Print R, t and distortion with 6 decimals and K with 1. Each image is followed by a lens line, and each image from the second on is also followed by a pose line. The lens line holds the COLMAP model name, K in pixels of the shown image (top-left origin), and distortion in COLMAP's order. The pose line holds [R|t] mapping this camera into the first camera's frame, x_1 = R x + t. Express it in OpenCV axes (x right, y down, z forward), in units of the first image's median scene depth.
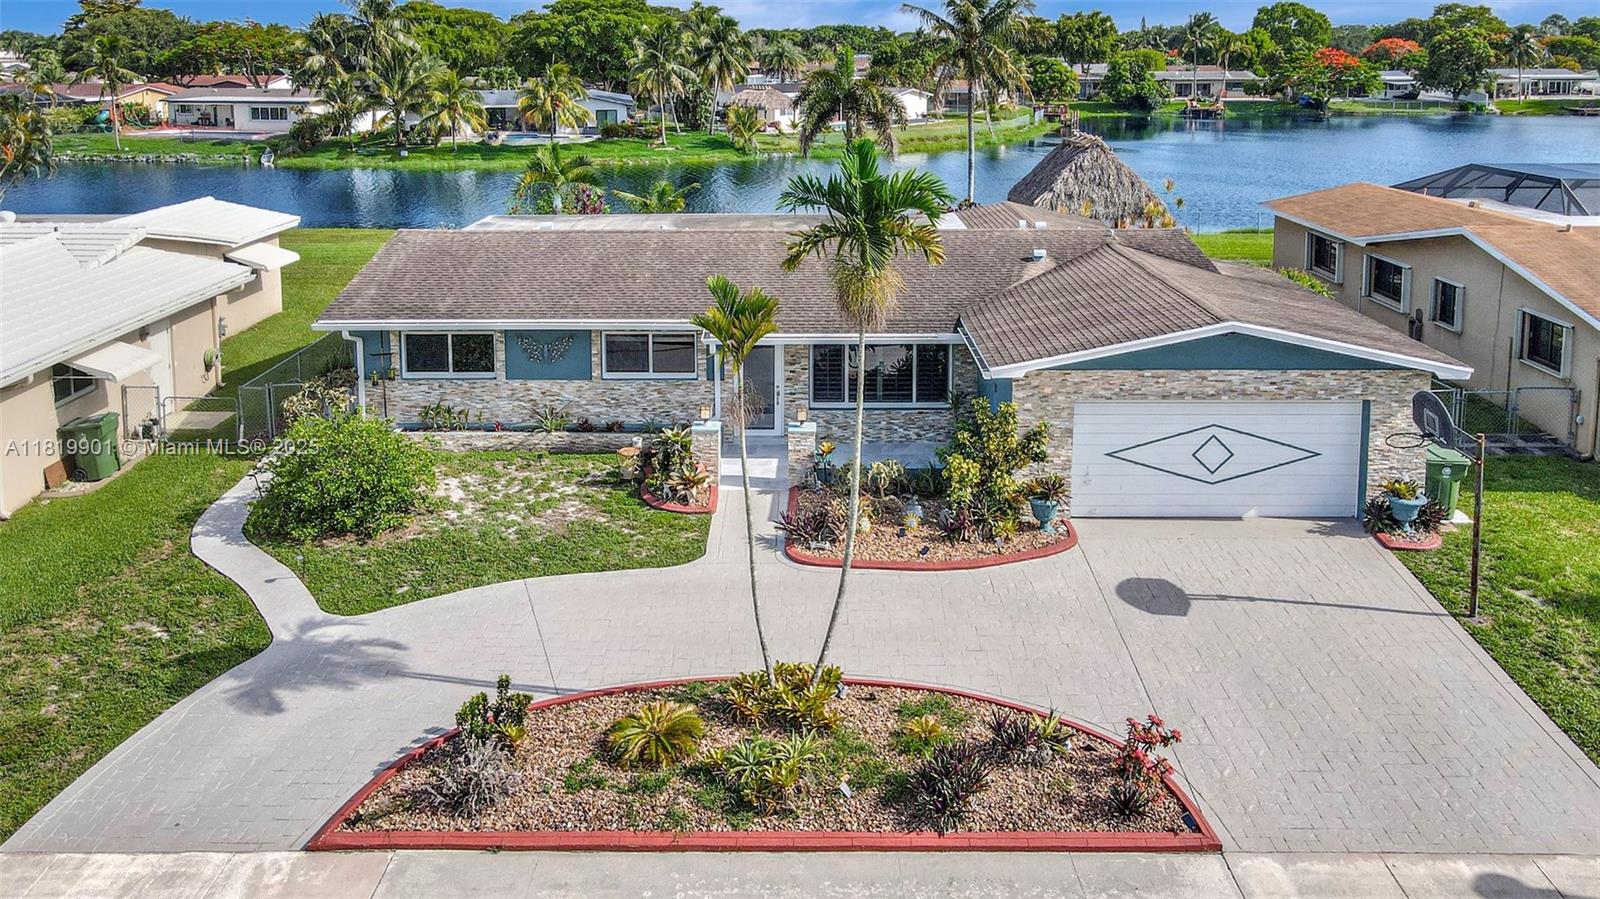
lens RADIAL K [[1238.7, 0, 795.6], [0, 1238.7, 448.1], [0, 0, 1]] dist [0.008761, 0.013817]
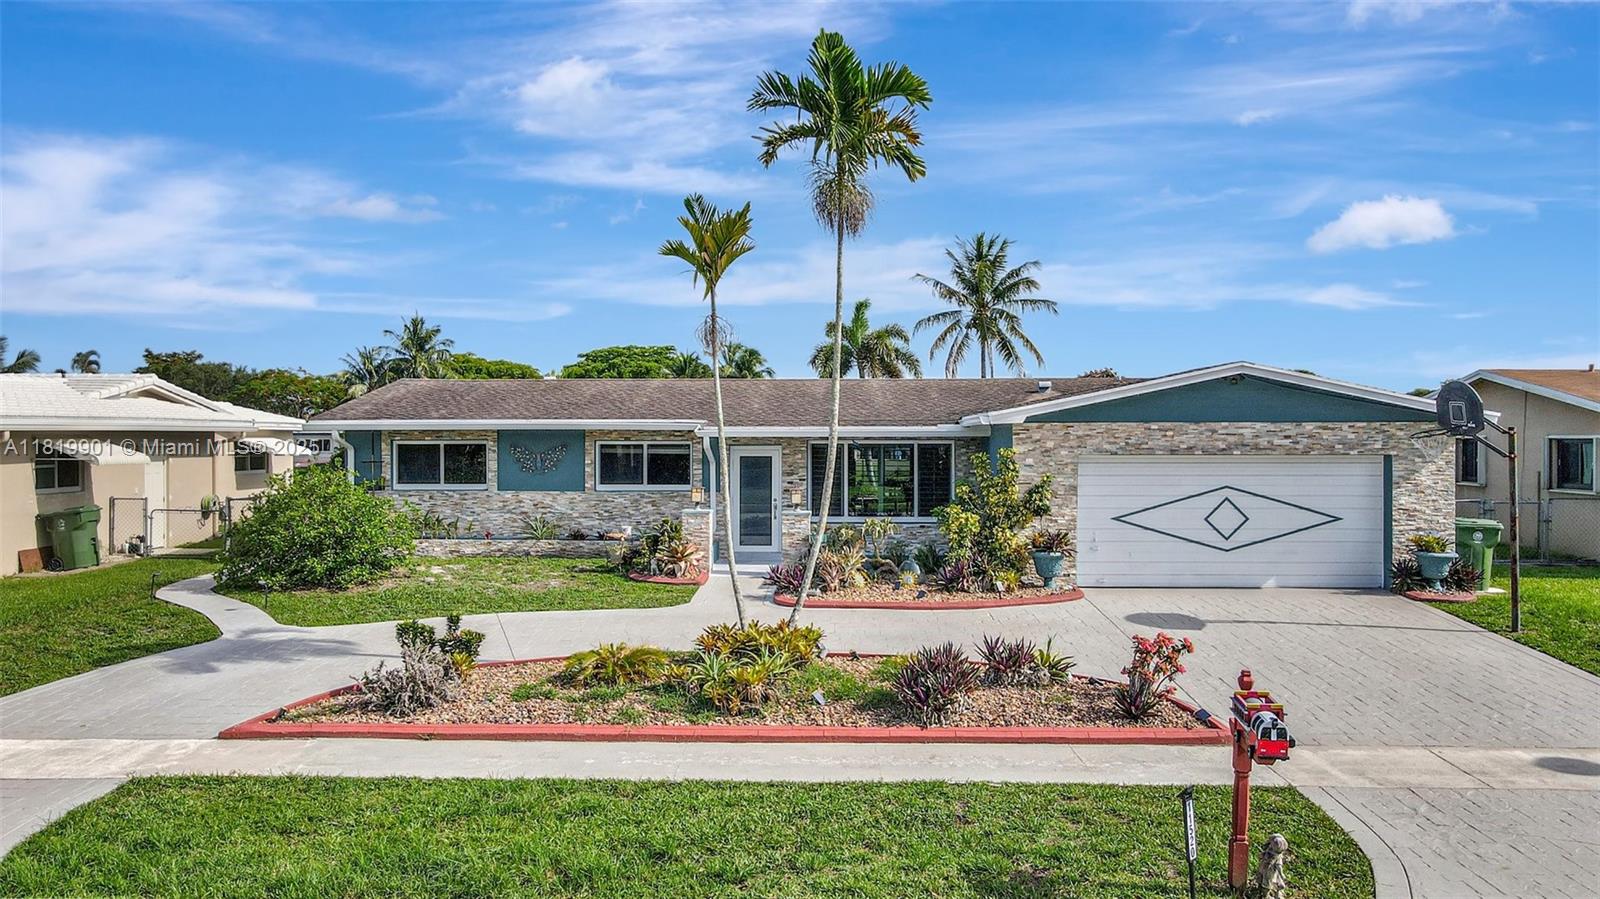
lens RADIAL K [[1209.6, 0, 798.1], [0, 1209.6, 734.2], [0, 0, 1]] dist [0.012262, 0.010996]
pose [[0.999647, 0.004395, -0.026203, 0.034000], [-0.007600, 0.992319, -0.123474, 0.290039], [0.025459, 0.123629, 0.992002, 0.092595]]
